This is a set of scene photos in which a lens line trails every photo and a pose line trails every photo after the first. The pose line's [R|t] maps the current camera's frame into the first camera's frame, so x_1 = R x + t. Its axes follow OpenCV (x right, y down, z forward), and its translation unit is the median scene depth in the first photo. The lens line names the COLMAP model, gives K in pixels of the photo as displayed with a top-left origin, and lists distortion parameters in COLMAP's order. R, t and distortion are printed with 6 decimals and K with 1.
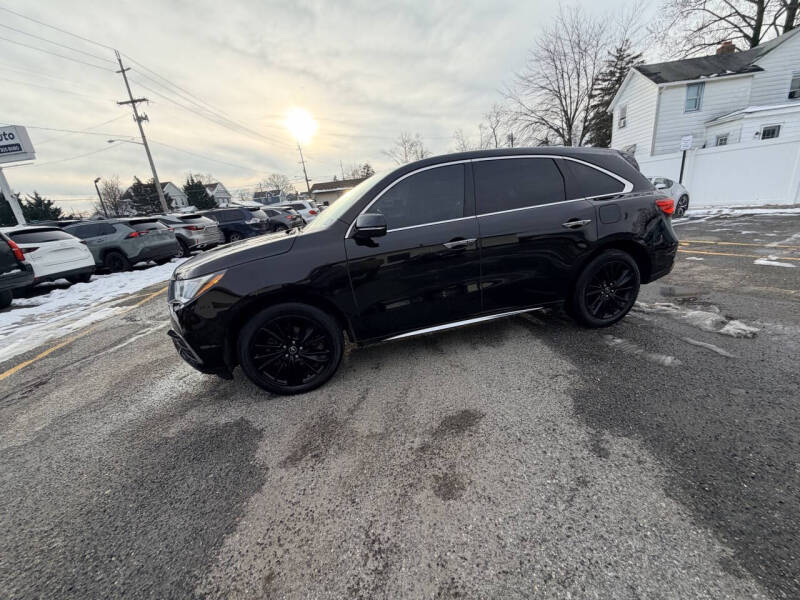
lens RADIAL K [[318.7, 0, 398.7], [0, 318.7, 297.4], [0, 0, 1]] dist [-0.000195, 0.000197]
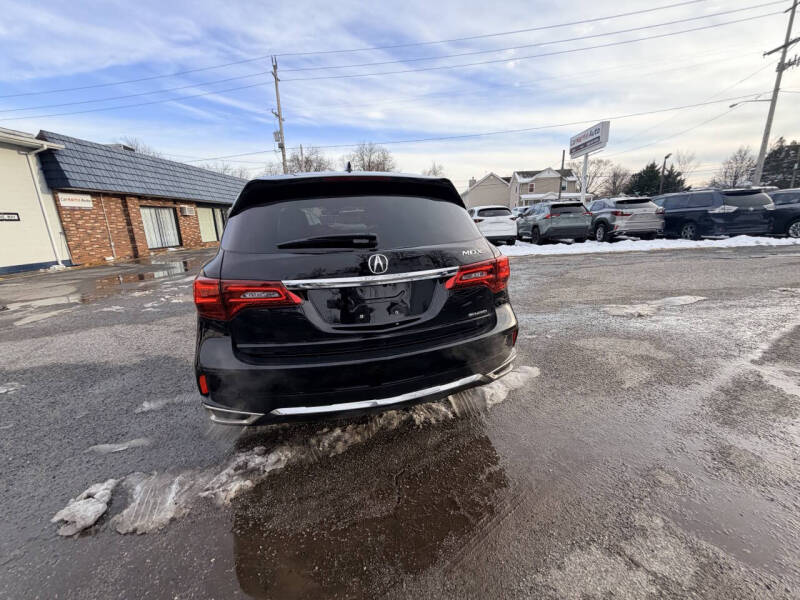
lens RADIAL K [[318.7, 0, 398.7], [0, 318.7, 297.4], [0, 0, 1]] dist [-0.000195, 0.000197]
pose [[0.007323, 0.335041, -0.942175, 0.266824], [-0.245992, 0.913850, 0.323056, -0.103980], [0.969244, 0.229402, 0.089110, 0.252924]]
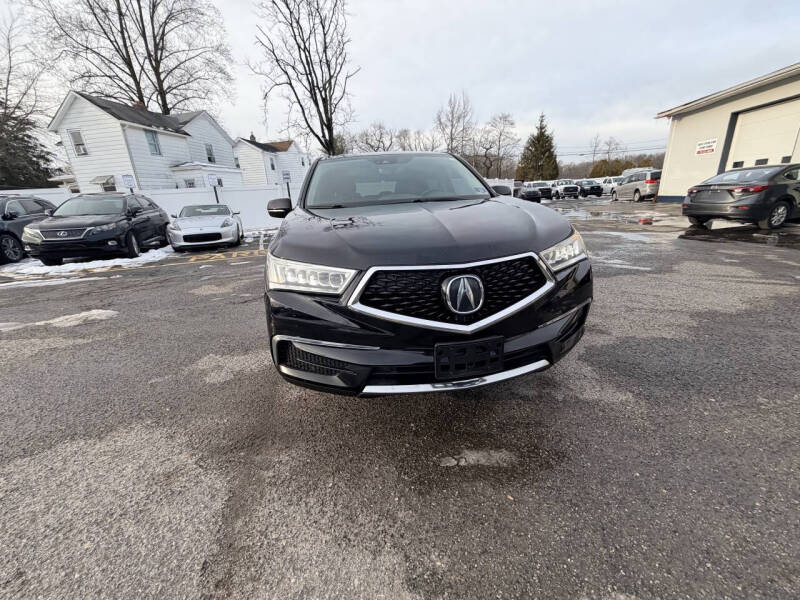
lens RADIAL K [[318.7, 0, 398.7], [0, 318.7, 297.4], [0, 0, 1]] dist [-0.000195, 0.000197]
pose [[0.086949, -0.208488, 0.974152, -0.220843], [0.327771, 0.929400, 0.169655, -0.027357], [-0.940748, 0.304547, 0.149146, 0.192857]]
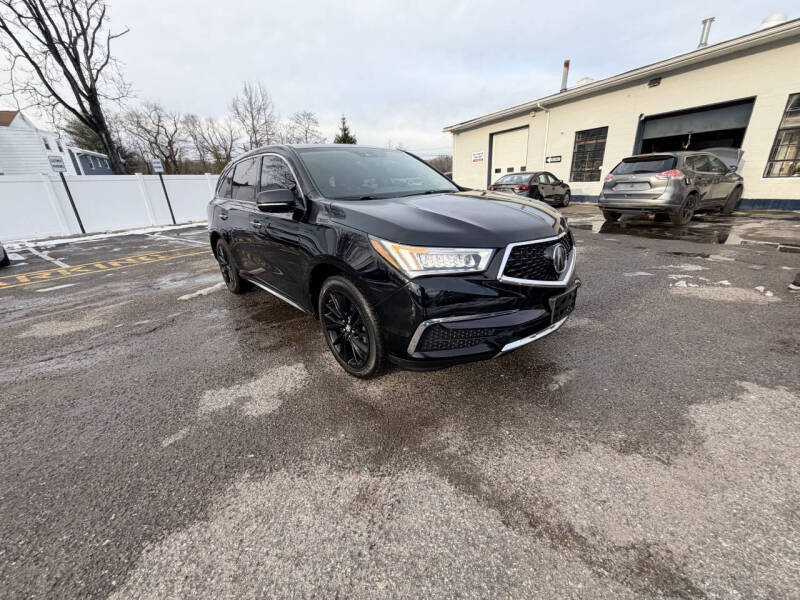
lens RADIAL K [[319.2, 0, 398.4], [0, 319.2, 297.2], [0, 0, 1]] dist [-0.000293, 0.000204]
pose [[-0.449708, -0.183169, 0.874192, -0.213405], [0.339947, 0.869983, 0.357164, -0.059445], [-0.825954, 0.457798, -0.328970, 0.288835]]
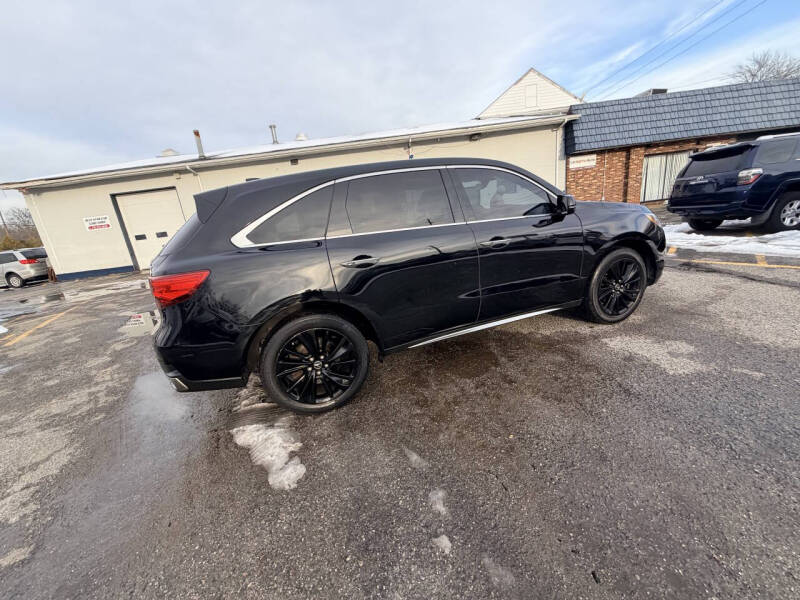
lens RADIAL K [[319.2, 0, 398.4], [0, 319.2, 297.2], [0, 0, 1]] dist [-0.000293, 0.000204]
pose [[-0.971666, 0.234951, -0.025741, 0.057313], [0.187661, 0.833096, 0.520322, -0.127960], [0.143695, 0.500748, -0.853582, 0.420045]]
